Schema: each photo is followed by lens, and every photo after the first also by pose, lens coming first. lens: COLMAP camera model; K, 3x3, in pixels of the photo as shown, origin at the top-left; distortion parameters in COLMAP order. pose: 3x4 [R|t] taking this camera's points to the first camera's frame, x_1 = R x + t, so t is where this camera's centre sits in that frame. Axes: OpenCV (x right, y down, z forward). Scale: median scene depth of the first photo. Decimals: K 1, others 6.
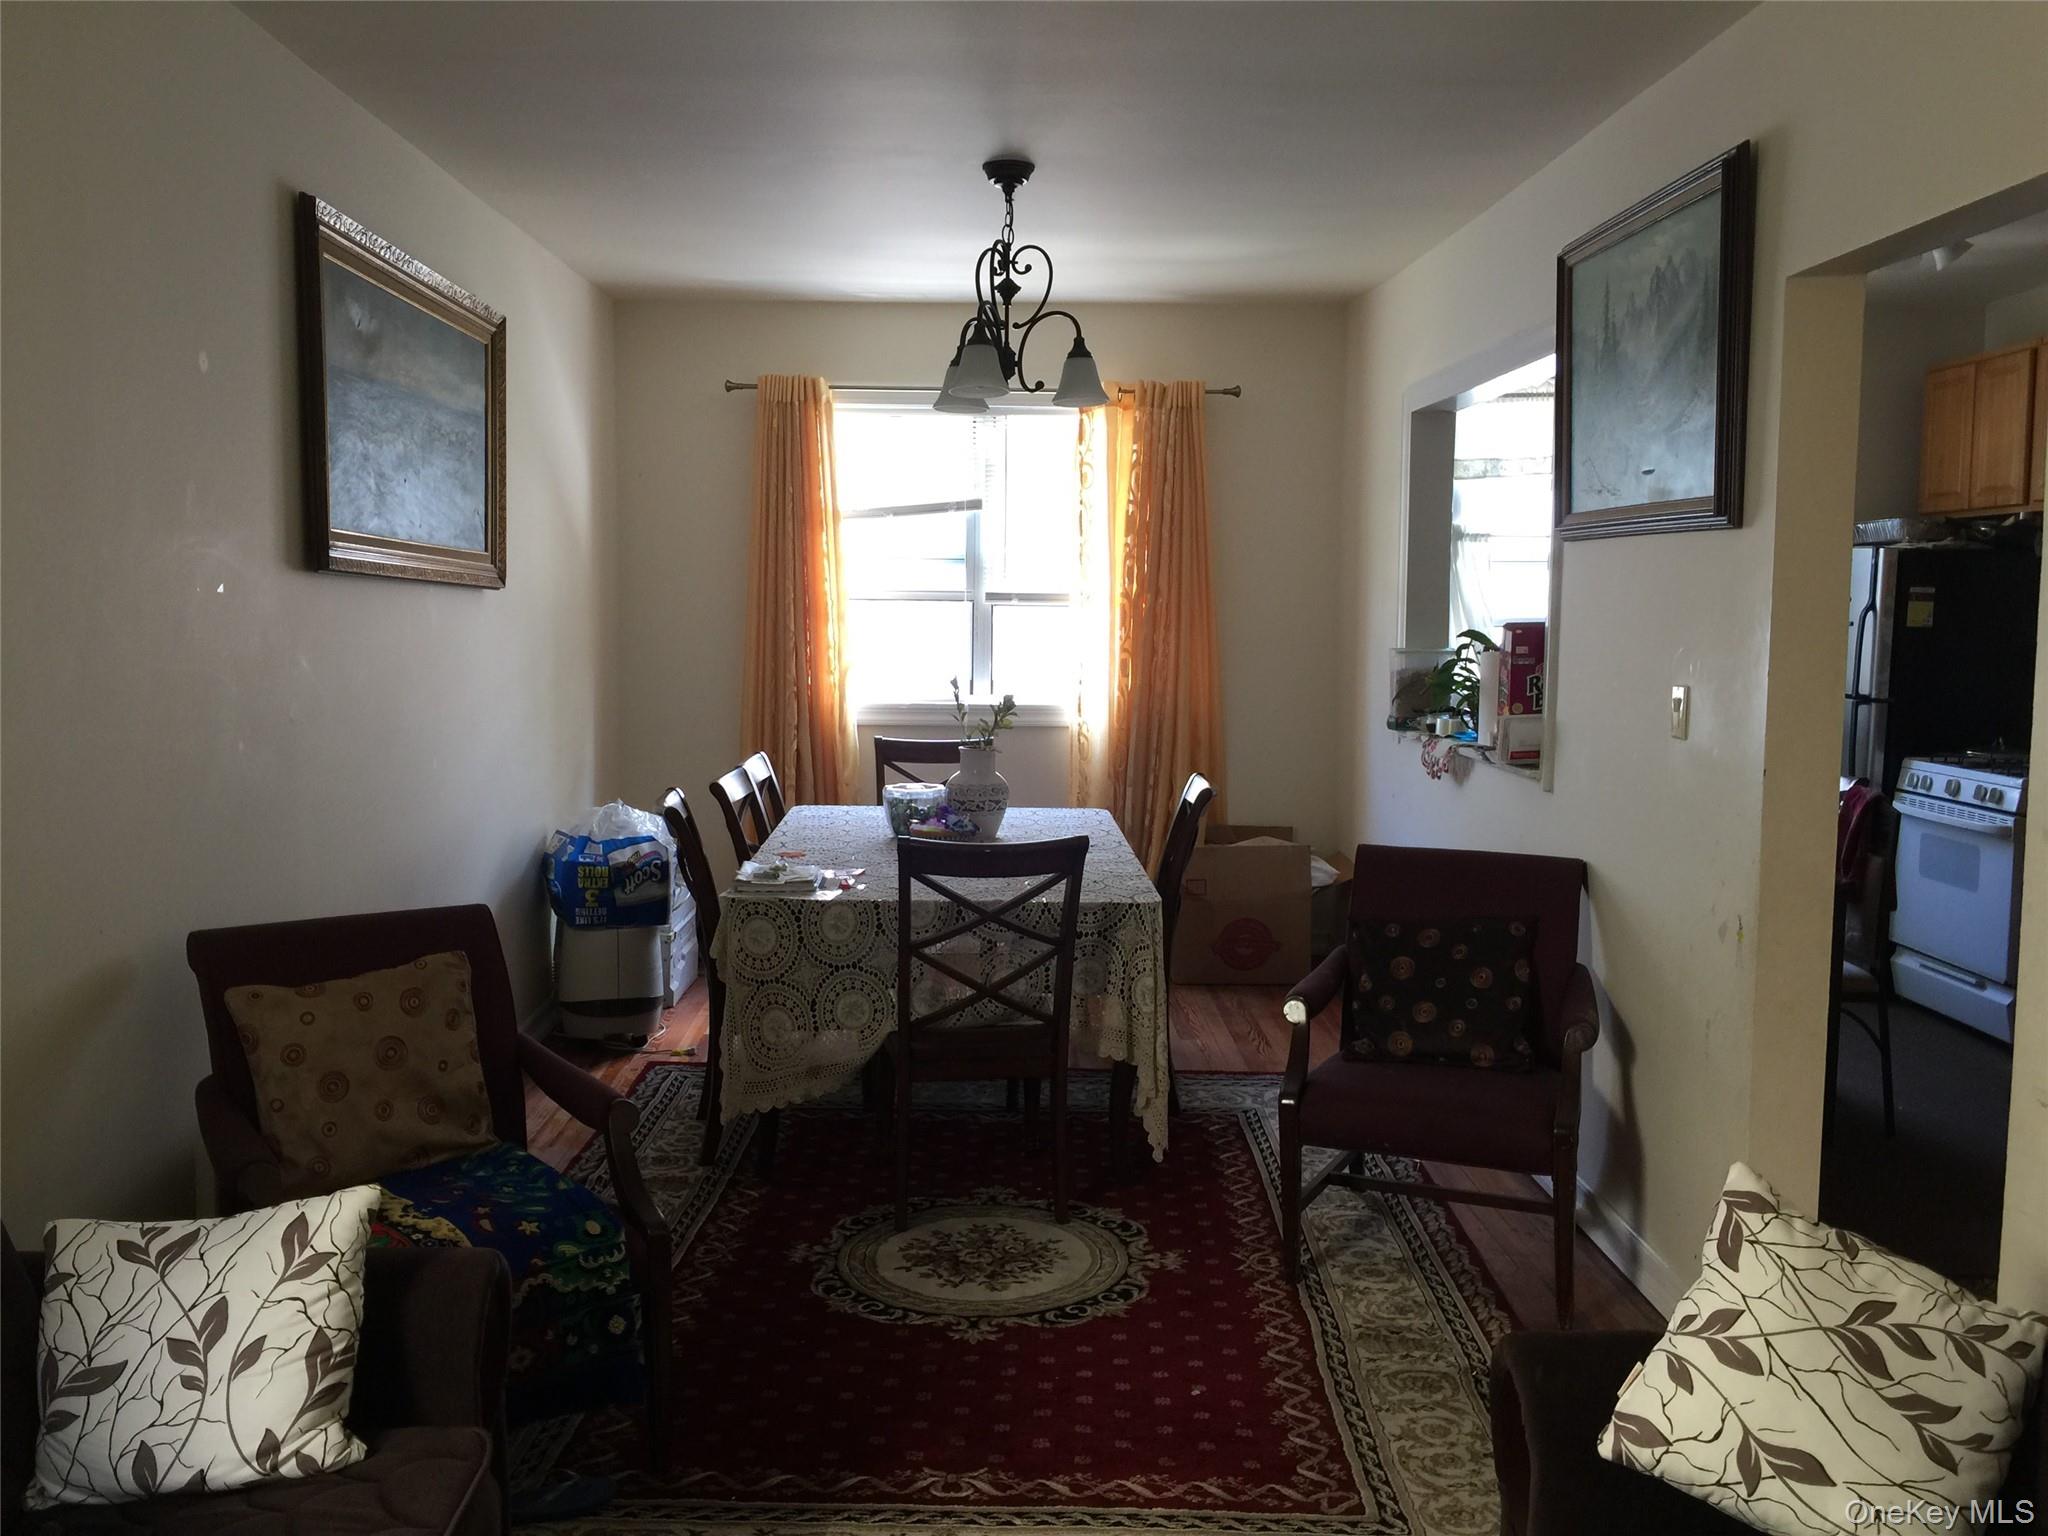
lens RADIAL K [[1758.0, 0, 1024.2], [0, 1758.0, 761.5], [0, 0, 1]] dist [0.036051, -0.005770]
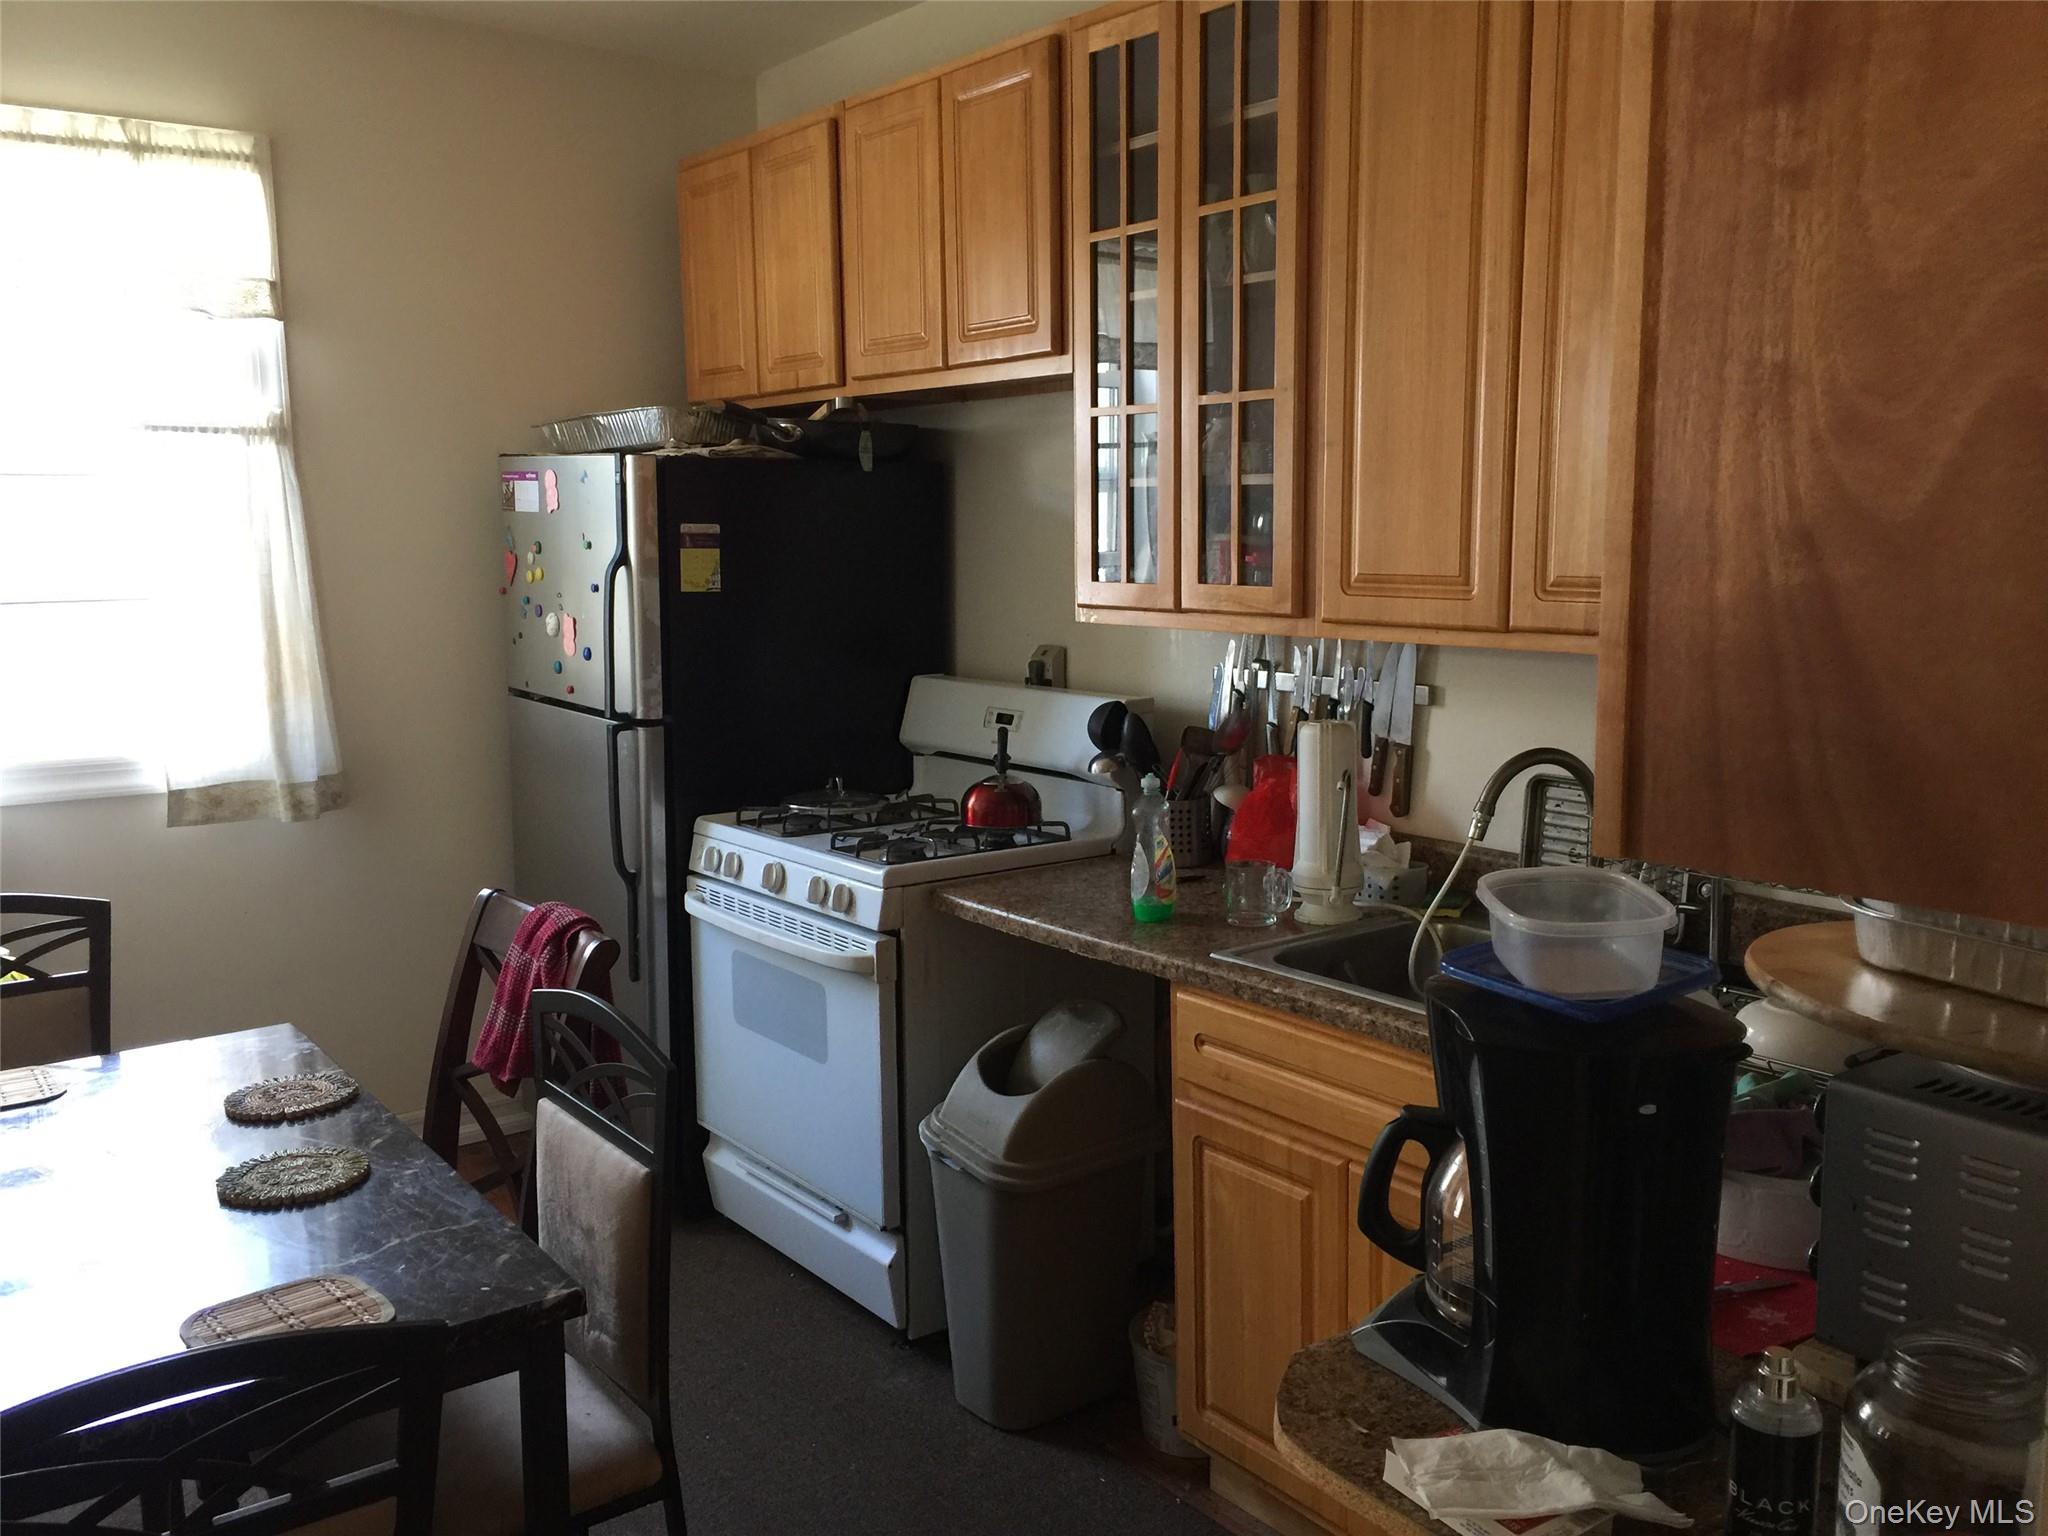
lens RADIAL K [[1758.0, 0, 1022.7], [0, 1758.0, 766.7], [0, 0, 1]] dist [0.036051, -0.005770]
pose [[0.806694, -0.093482, 0.583529, 0.247540], [0.068553, 0.995546, 0.064716, -0.049136], [-0.586979, -0.012204, 0.809510, 0.470303]]
